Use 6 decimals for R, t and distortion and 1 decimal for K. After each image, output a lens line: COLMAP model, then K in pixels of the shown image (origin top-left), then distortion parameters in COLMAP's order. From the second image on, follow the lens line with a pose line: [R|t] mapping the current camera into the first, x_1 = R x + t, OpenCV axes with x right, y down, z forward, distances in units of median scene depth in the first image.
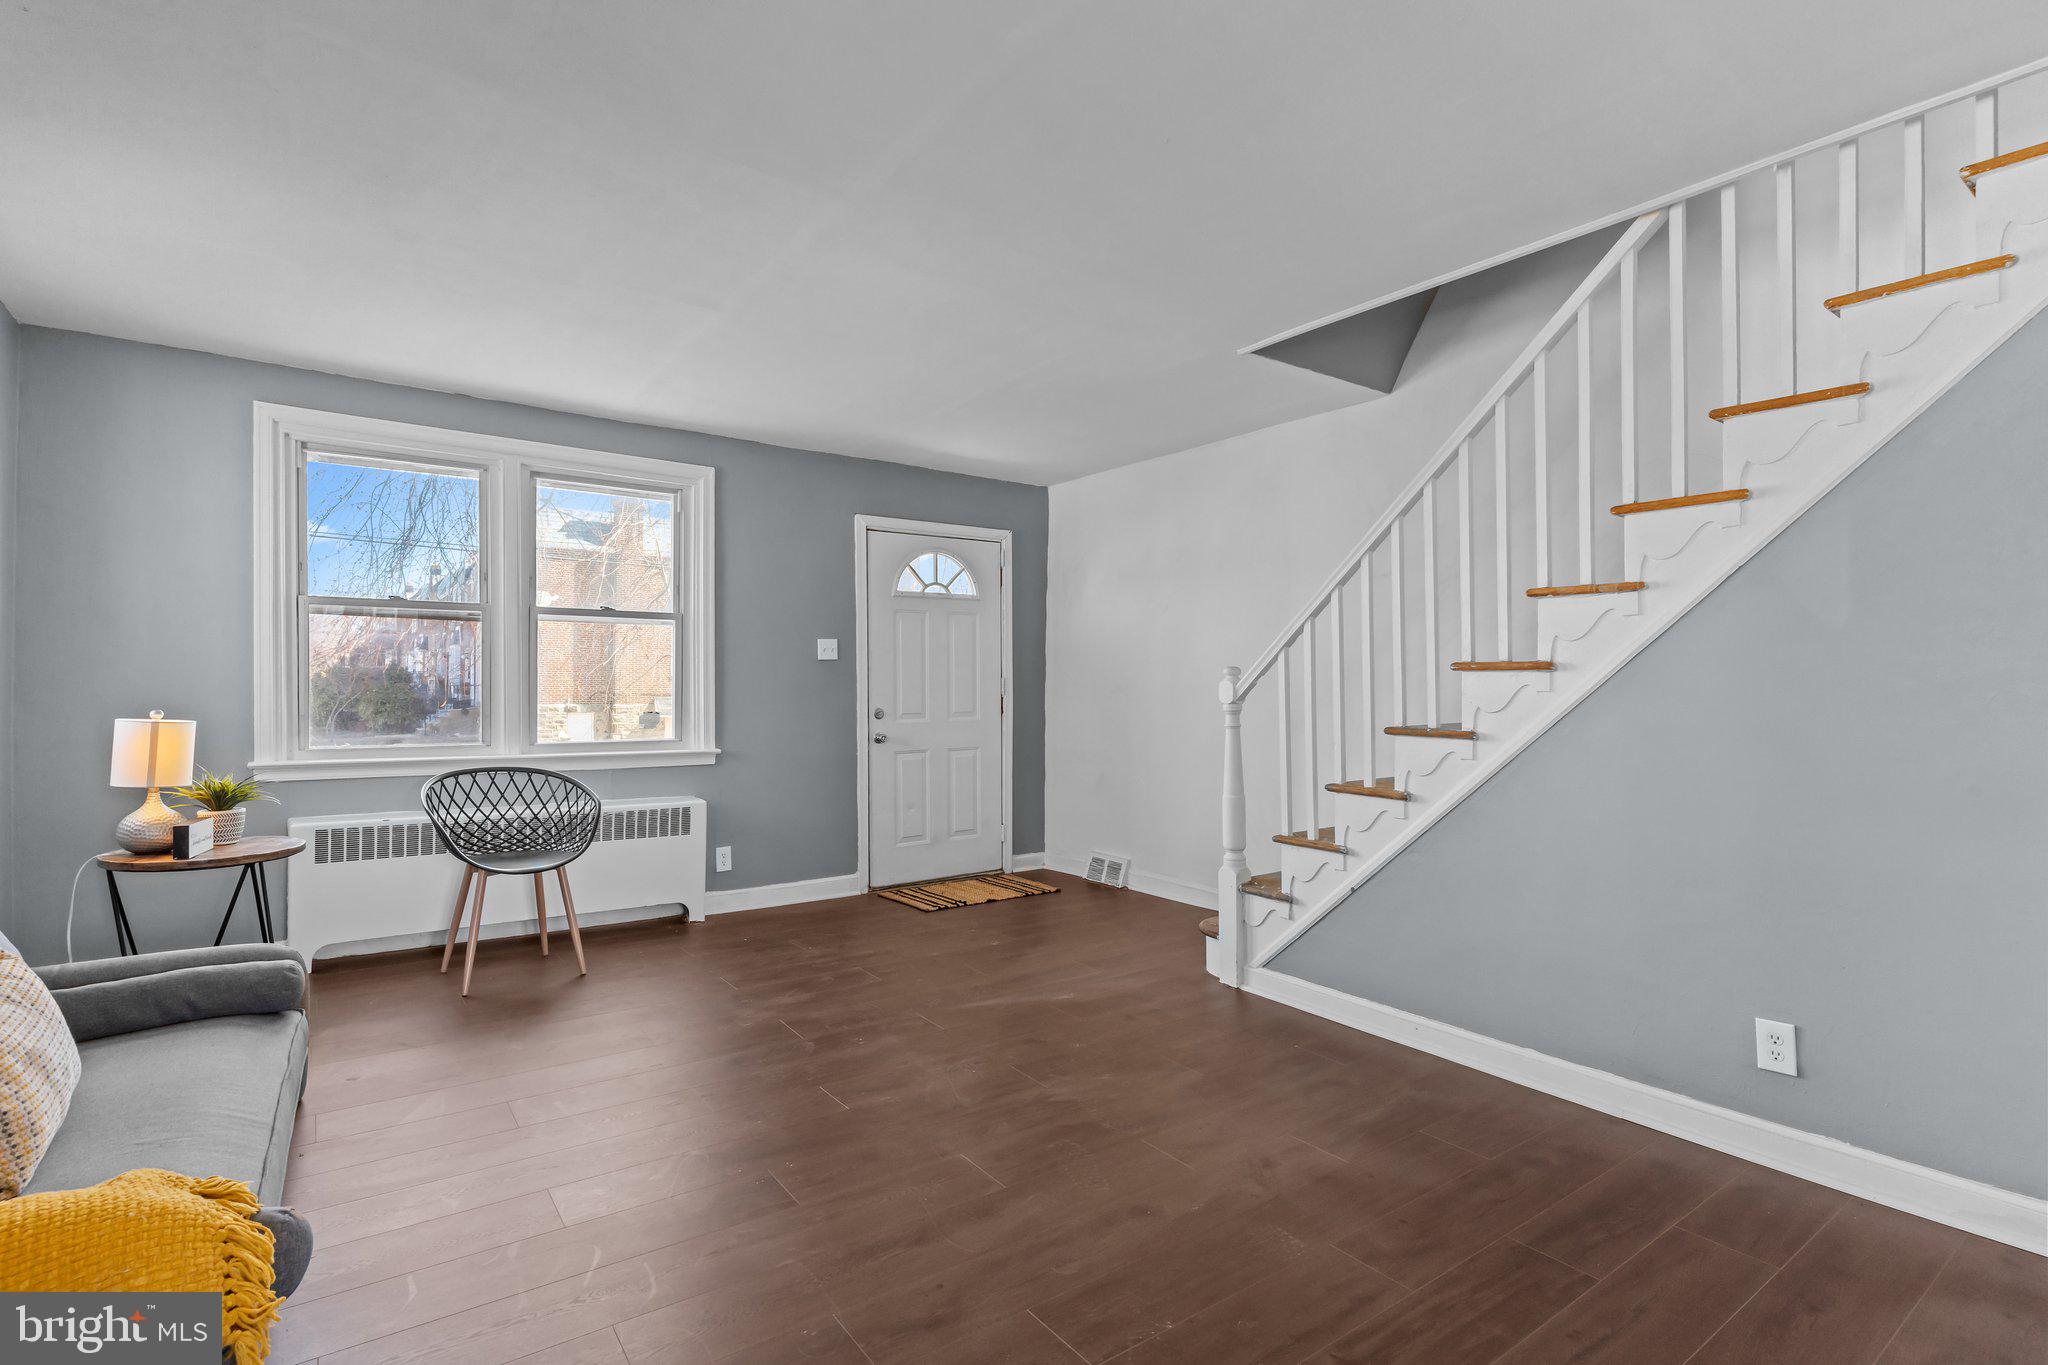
lens RADIAL K [[962.4, 0, 1026.3], [0, 962.4, 698.0], [0, 0, 1]] dist [0.000281, 0.000139]
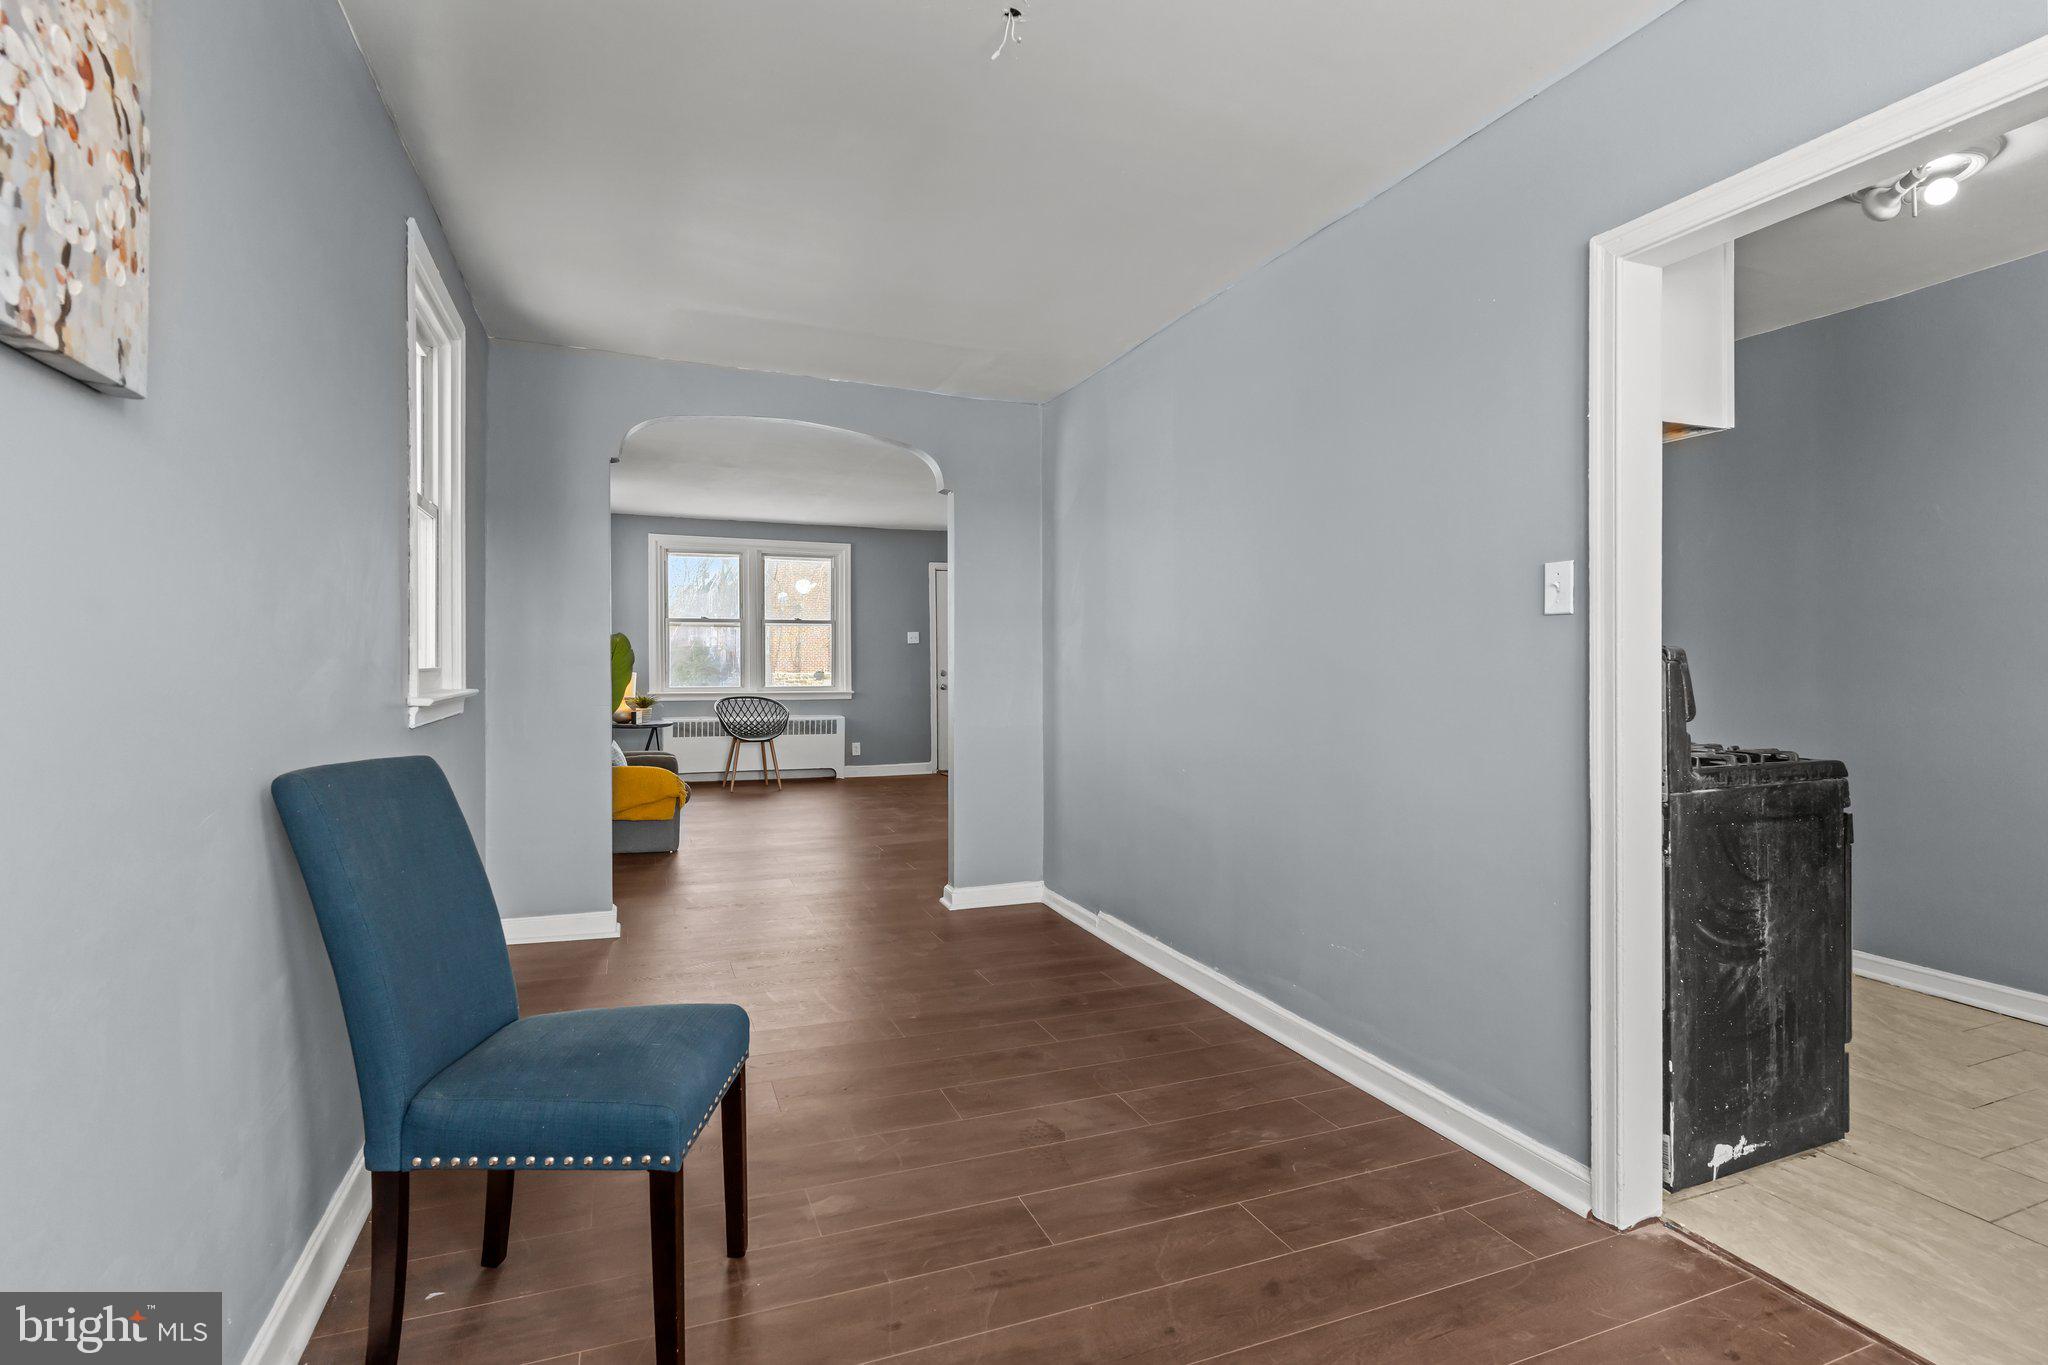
lens RADIAL K [[962.4, 0, 1024.5], [0, 962.4, 671.0], [0, 0, 1]] dist [0.000281, 0.000139]
pose [[0.968675, 0.000195, -0.248330, 0.514854], [0.000563, 0.999995, 0.002980, 0.008070], [0.248330, -0.003026, 0.968671, -0.812771]]
